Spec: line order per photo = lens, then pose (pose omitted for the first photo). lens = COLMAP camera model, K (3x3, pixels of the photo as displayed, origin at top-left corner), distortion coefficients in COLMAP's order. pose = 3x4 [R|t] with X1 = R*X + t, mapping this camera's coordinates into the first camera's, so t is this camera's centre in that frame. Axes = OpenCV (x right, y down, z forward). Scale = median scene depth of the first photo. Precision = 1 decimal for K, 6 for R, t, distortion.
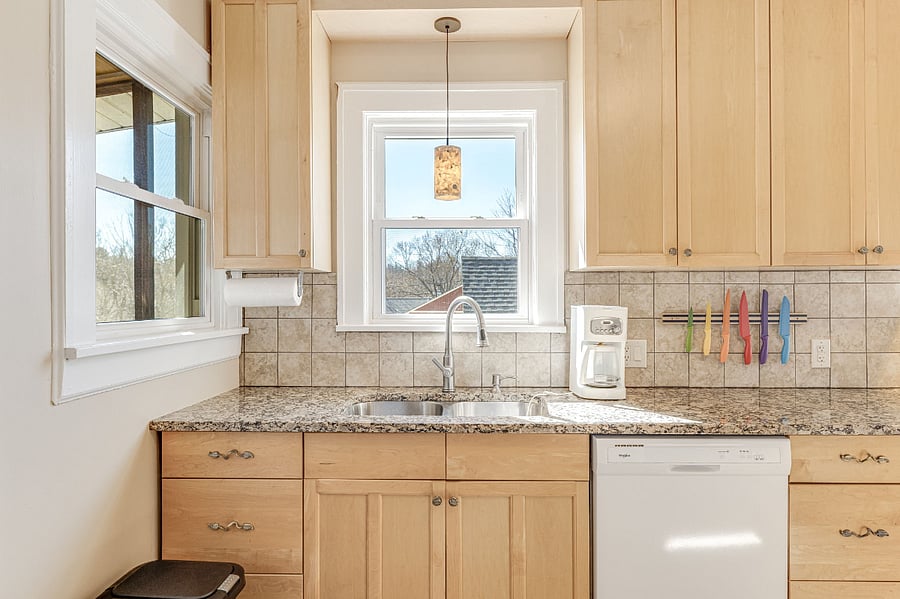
lens RADIAL K [[499.2, 0, 450.0], [0, 499.2, 299.5], [0, 0, 1]] dist [0.004052, 0.001140]
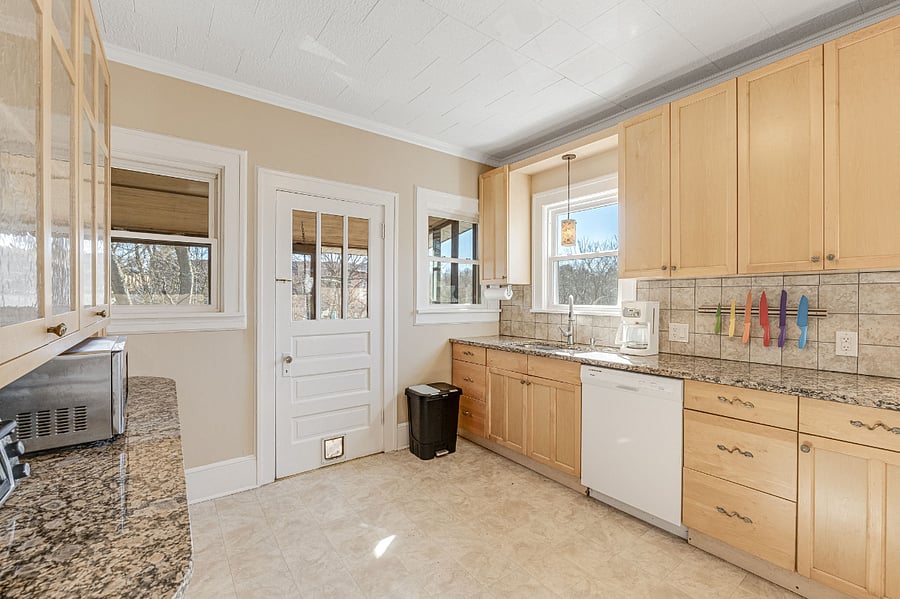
lens RADIAL K [[381.8, 0, 450.0], [0, 381.8, 299.5], [0, 0, 1]] dist [-0.000912, -0.000110]
pose [[0.616809, 0.006526, -0.787086, 0.872491], [-0.004107, 0.999979, 0.005073, 0.003246], [0.787102, 0.000103, 0.616822, -0.284017]]
